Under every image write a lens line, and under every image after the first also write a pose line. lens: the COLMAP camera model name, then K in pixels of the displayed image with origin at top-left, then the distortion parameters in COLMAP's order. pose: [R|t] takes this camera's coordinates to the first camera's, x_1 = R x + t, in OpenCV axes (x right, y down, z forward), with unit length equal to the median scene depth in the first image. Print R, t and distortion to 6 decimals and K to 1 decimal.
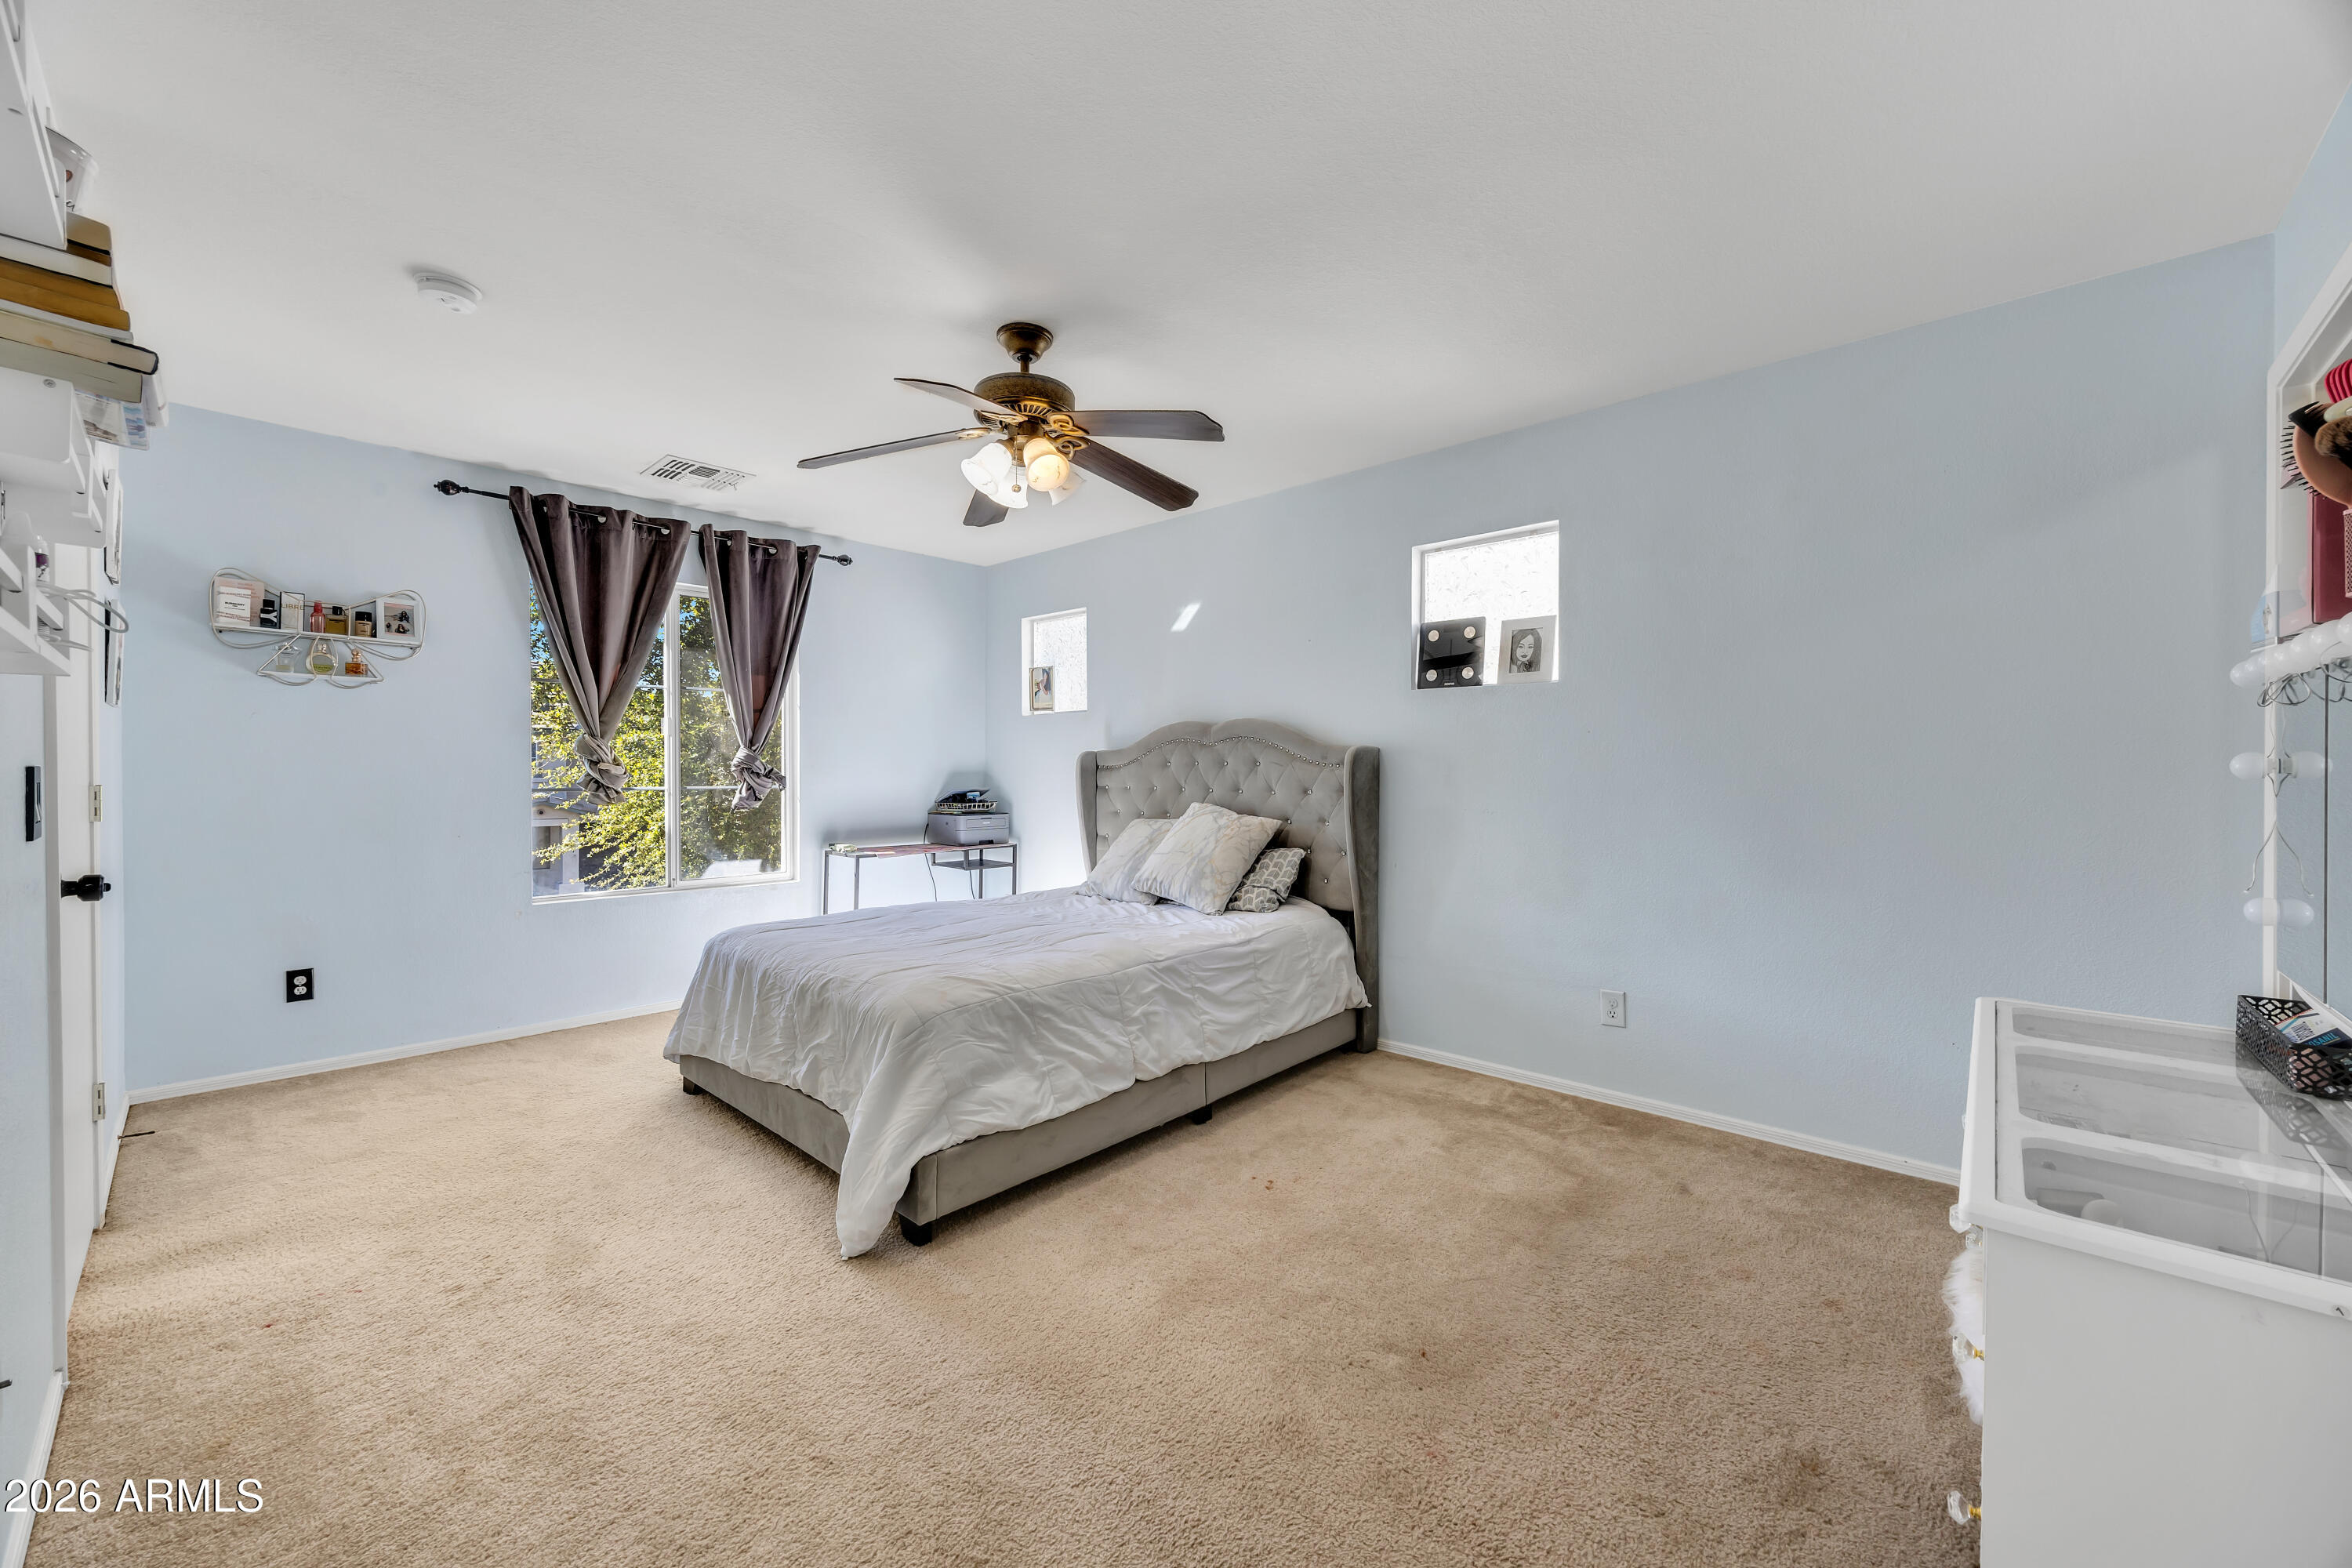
lens RADIAL K [[915.6, 0, 1176.0], [0, 915.6, 784.0], [0, 0, 1]] dist [-0.002966, -0.000260]
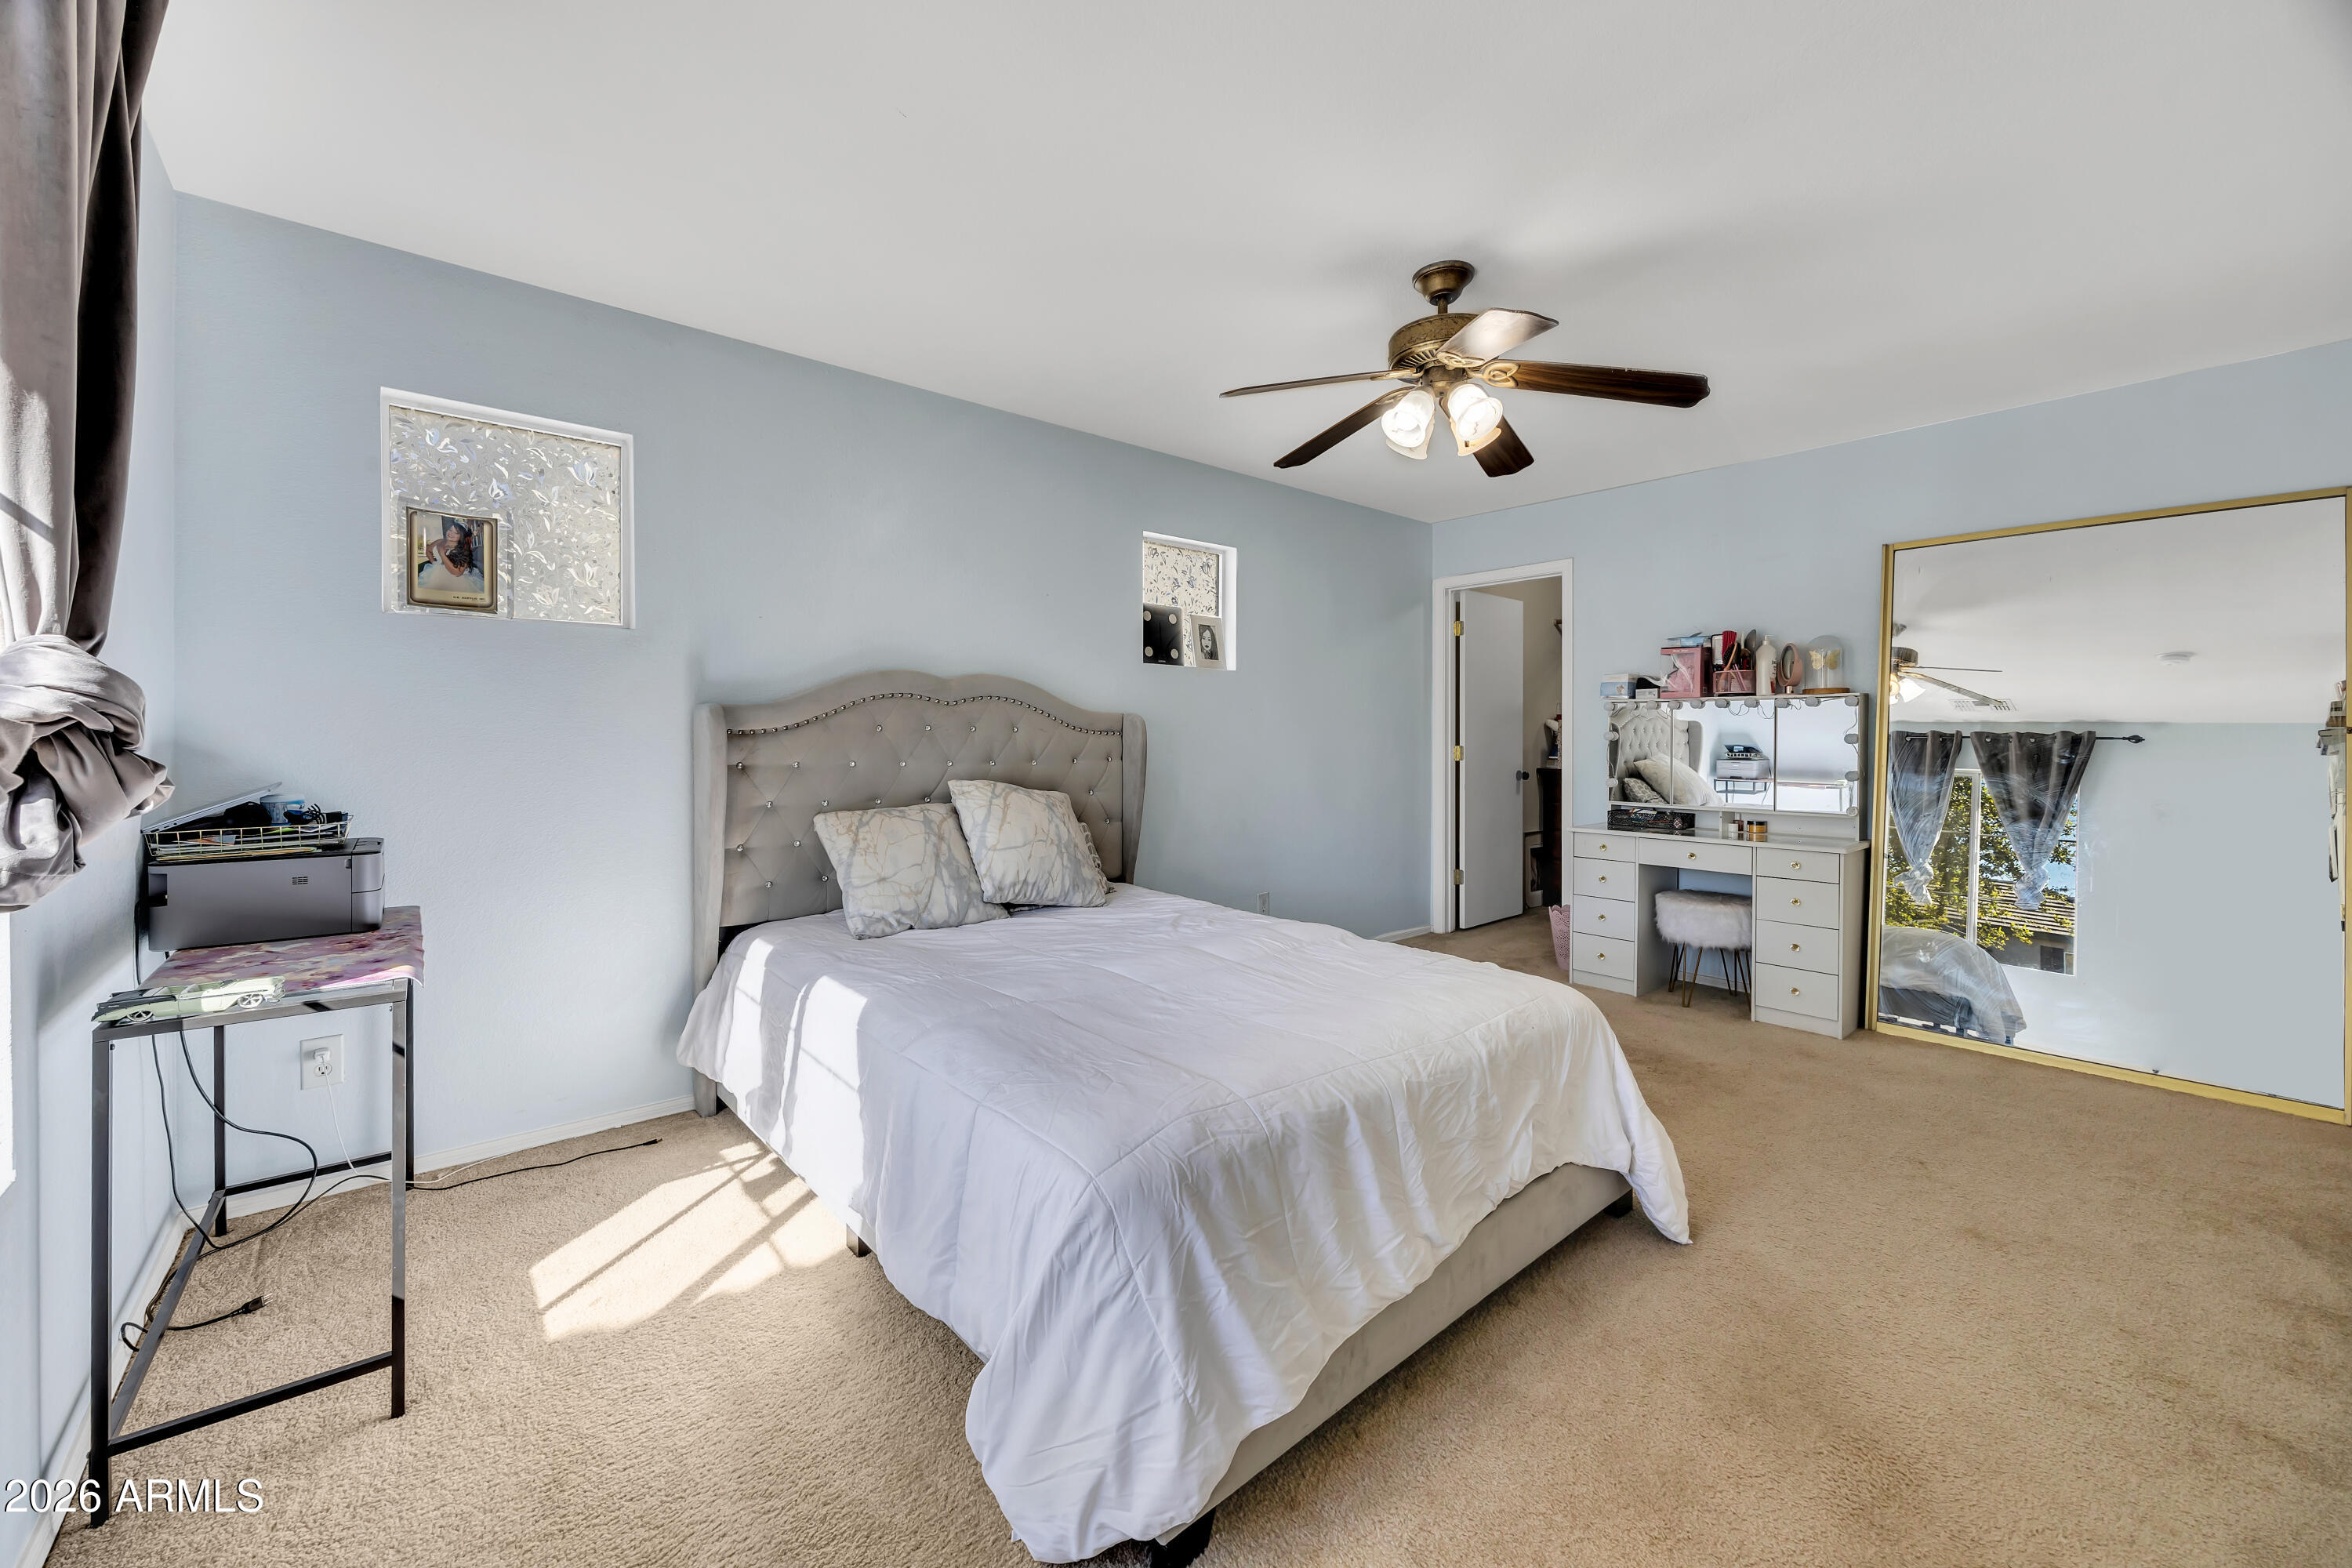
lens RADIAL K [[891.5, 0, 1172.0], [0, 891.5, 732.4], [0, 0, 1]] dist [-0.000841, -0.000058]
pose [[0.124575, 0.001063, 0.992210, -0.774173], [0.009405, 0.999953, -0.002252, -0.016841], [-0.992166, 0.009612, 0.124559, 0.818868]]
